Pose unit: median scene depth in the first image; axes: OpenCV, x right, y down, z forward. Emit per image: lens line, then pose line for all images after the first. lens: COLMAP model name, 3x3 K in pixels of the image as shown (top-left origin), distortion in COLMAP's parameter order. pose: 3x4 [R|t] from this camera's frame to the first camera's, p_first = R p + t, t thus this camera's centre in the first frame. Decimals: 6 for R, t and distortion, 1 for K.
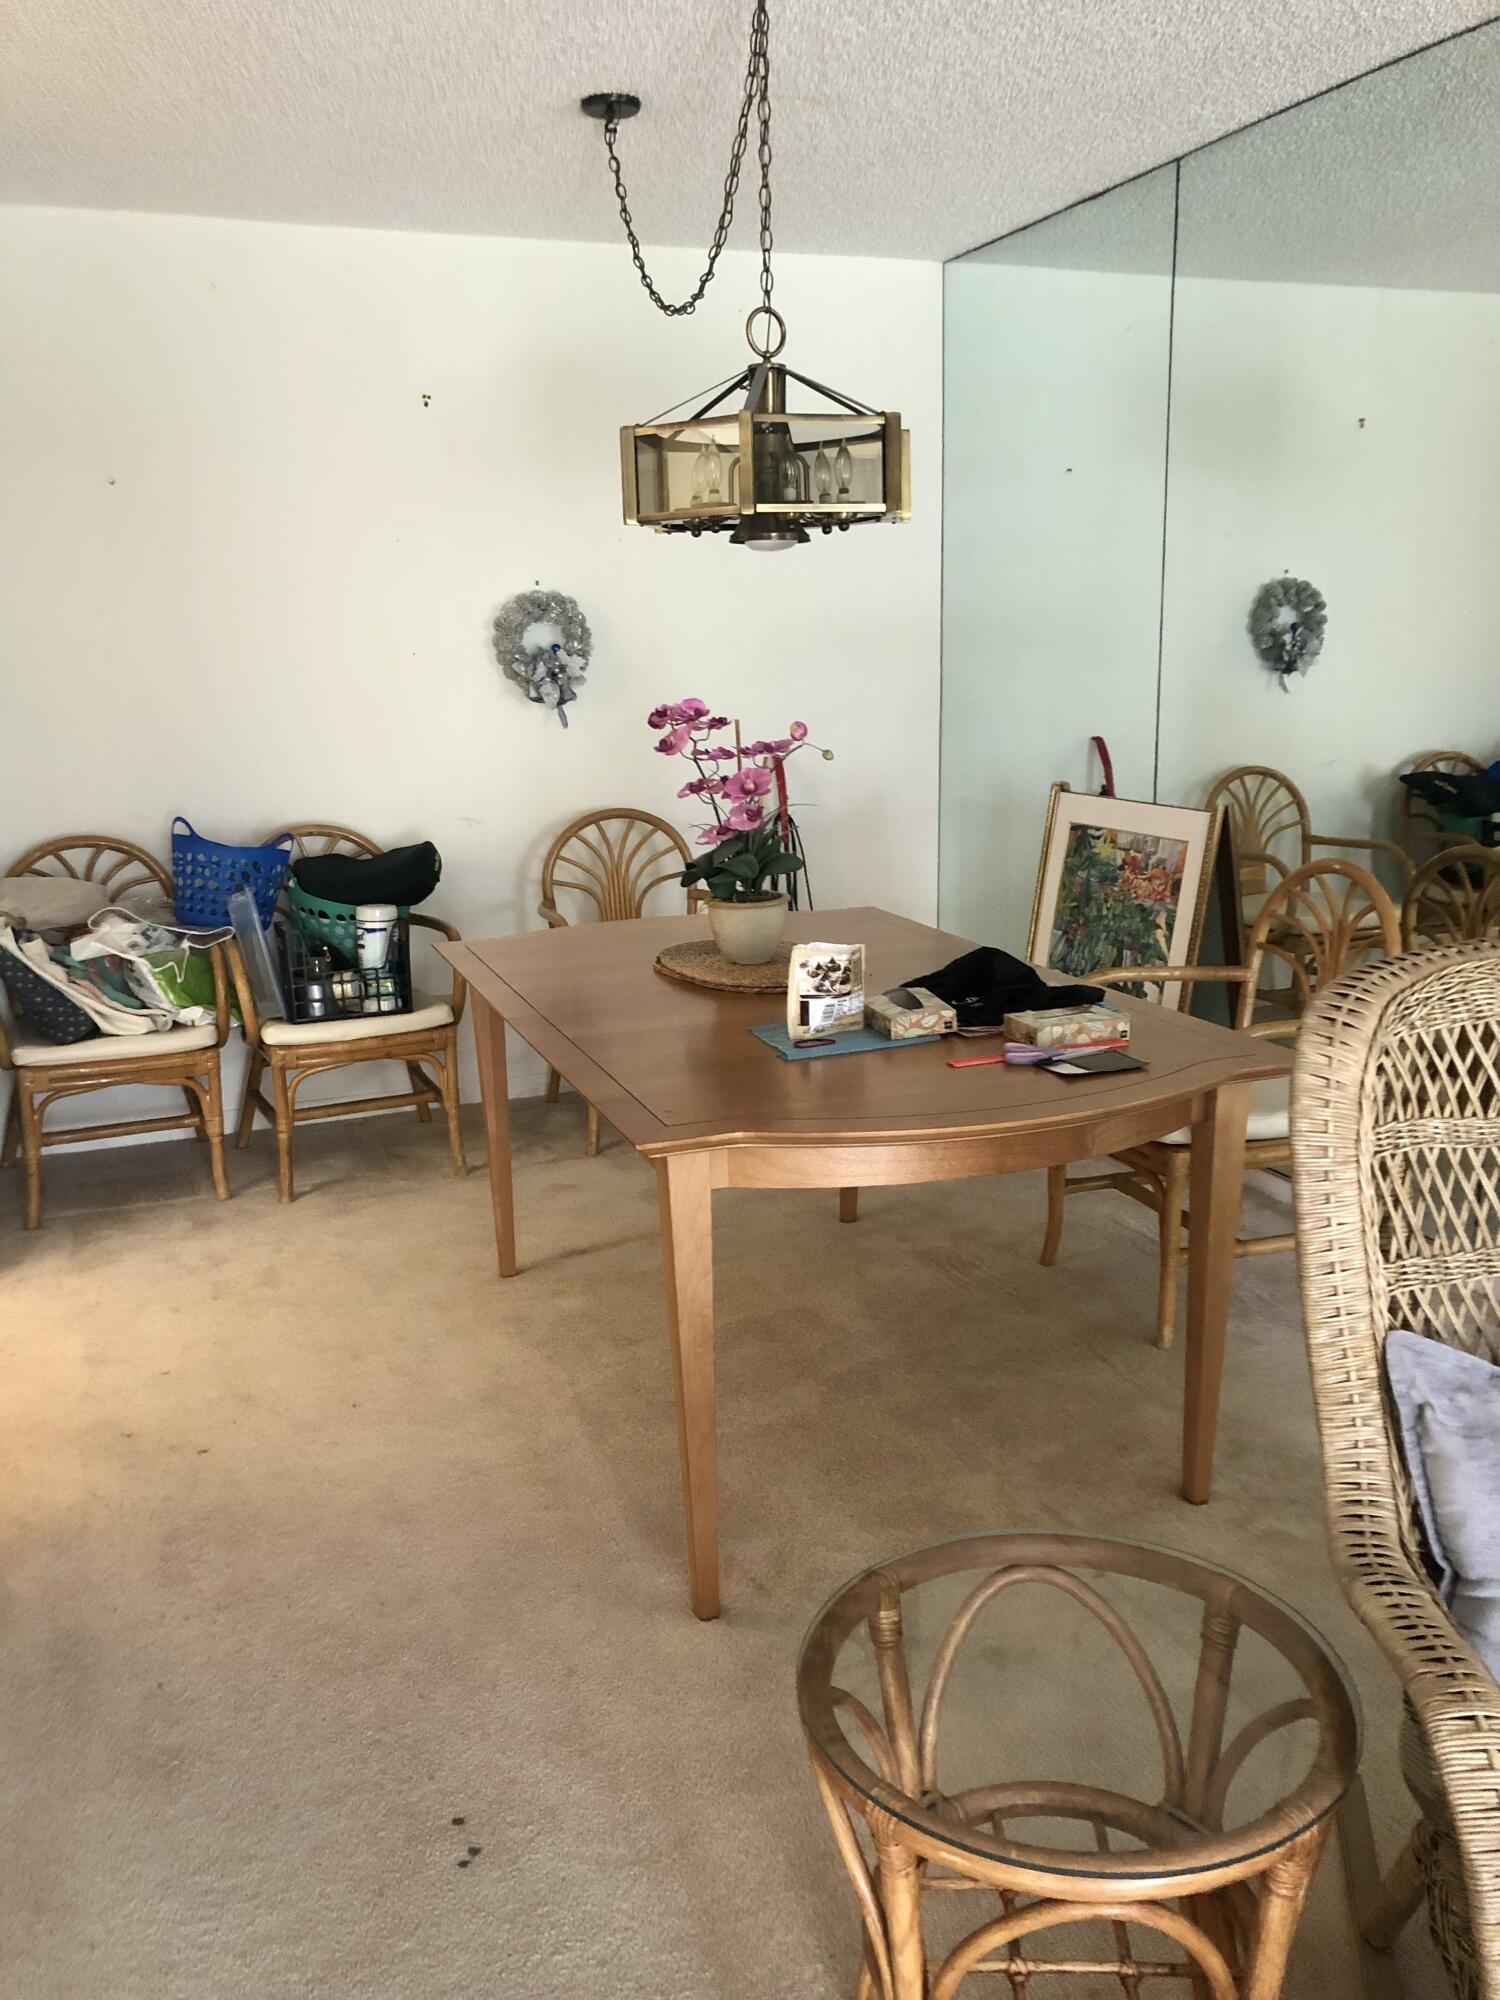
lens RADIAL K [[1659.5, 0, 757.4], [0, 1659.5, 1006.3], [0, 0, 1]] dist [0.027514, -0.030114]
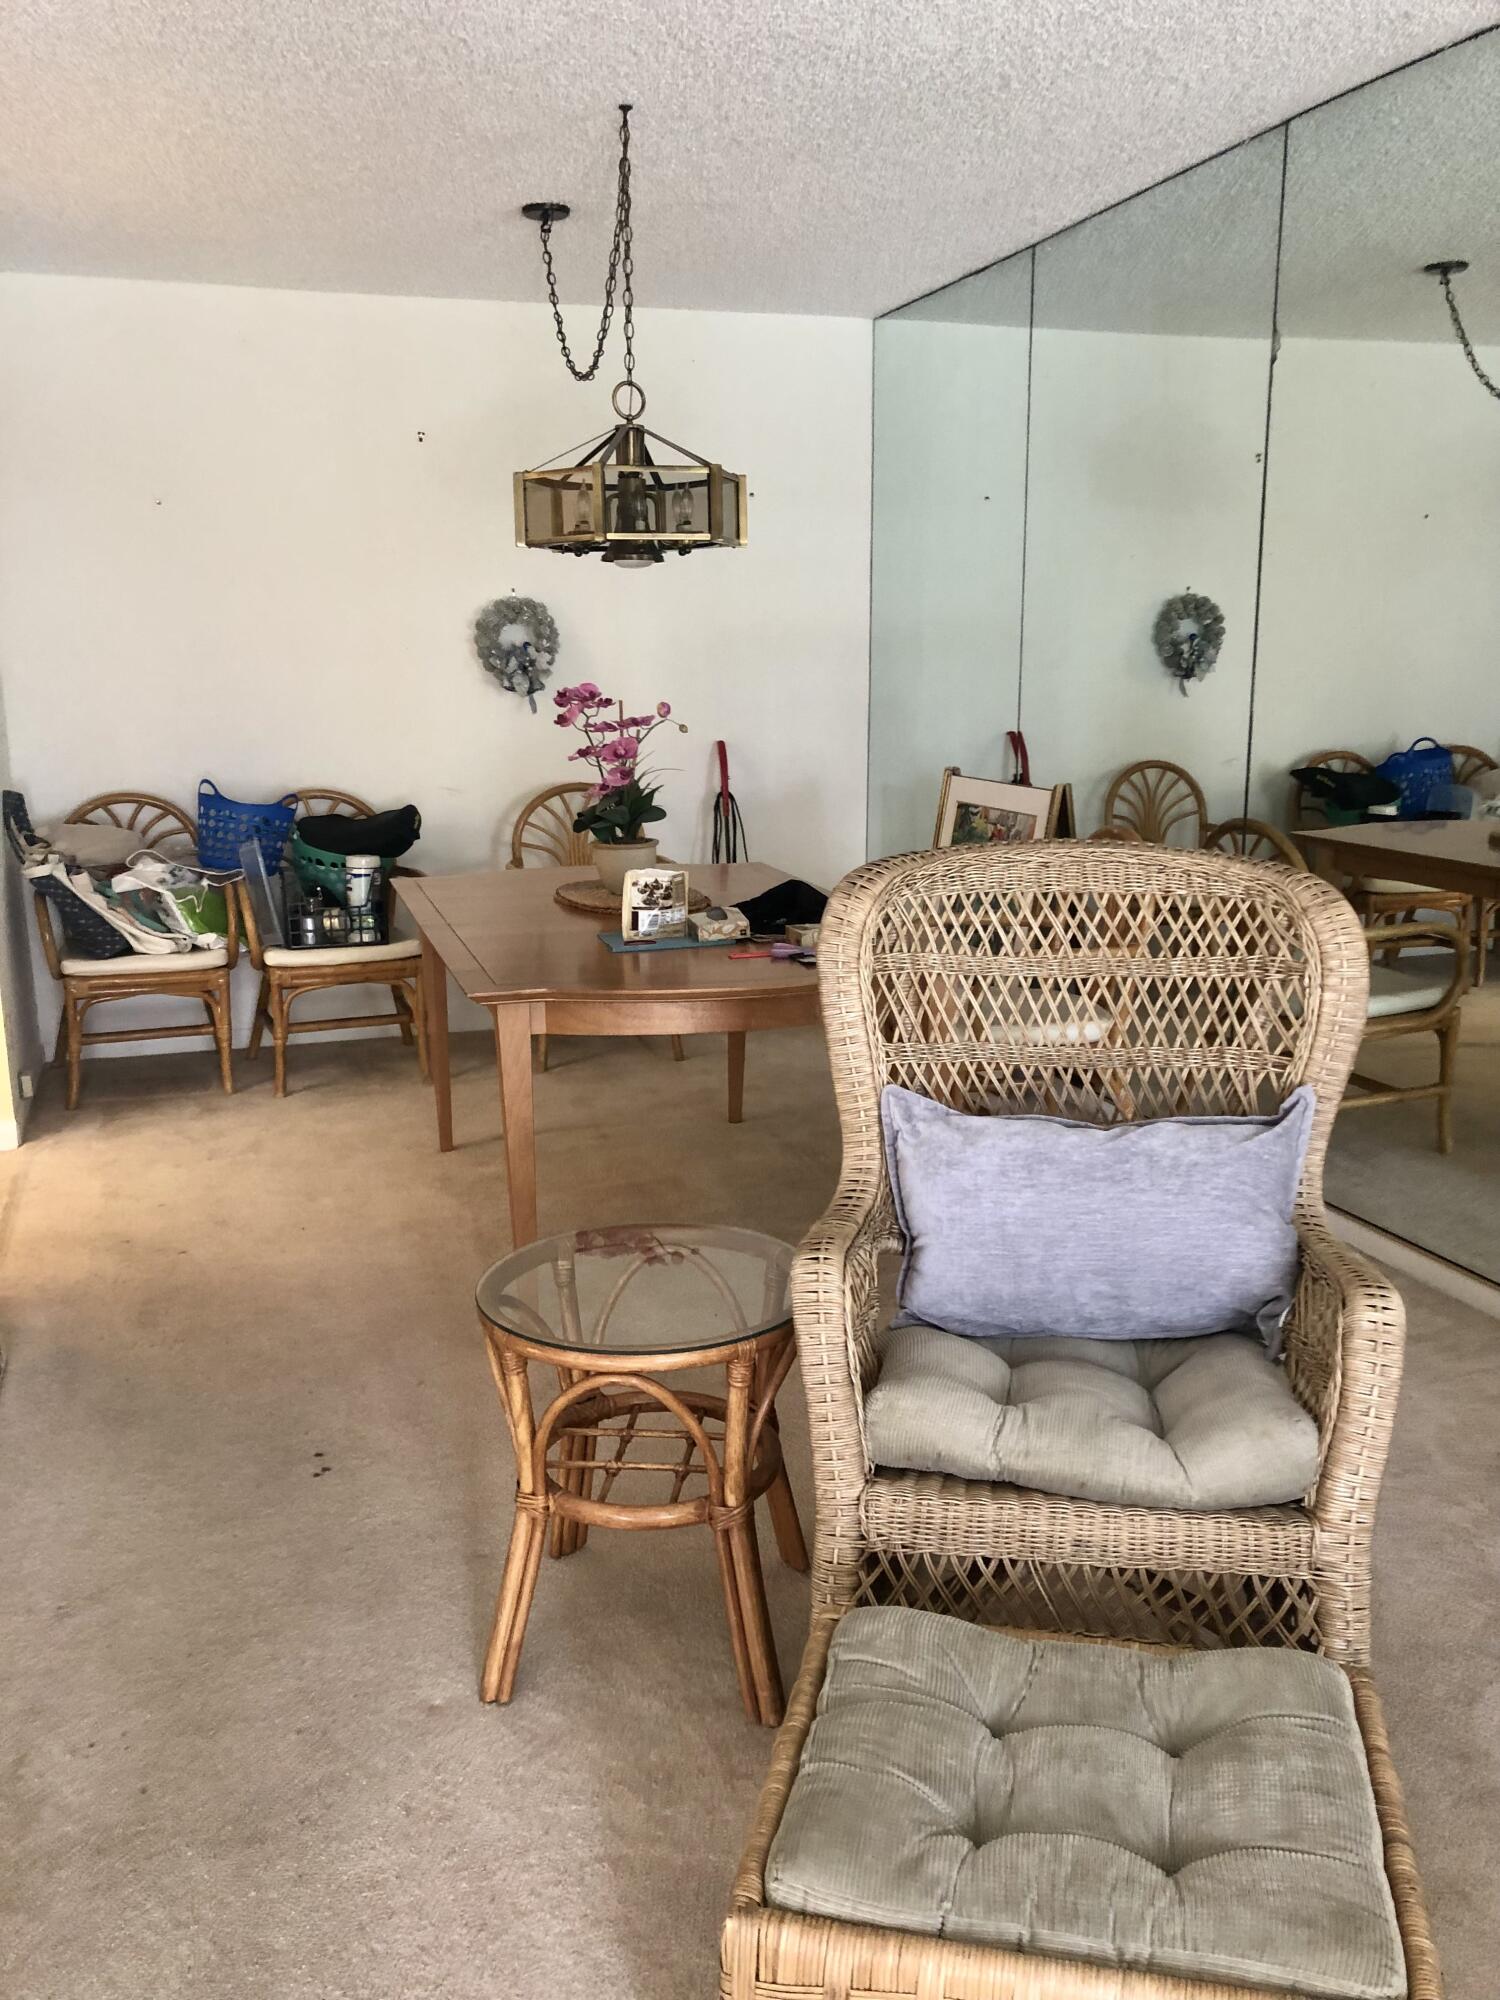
lens RADIAL K [[1659.5, 0, 746.4], [0, 1659.5, 998.9], [0, 0, 1]] dist [0.027514, -0.030114]
pose [[0.998227, 0.026759, -0.053175, 0.144096], [-0.027210, 0.999600, -0.007767, 0.056616], [0.052946, 0.009200, 0.998555, -0.234489]]
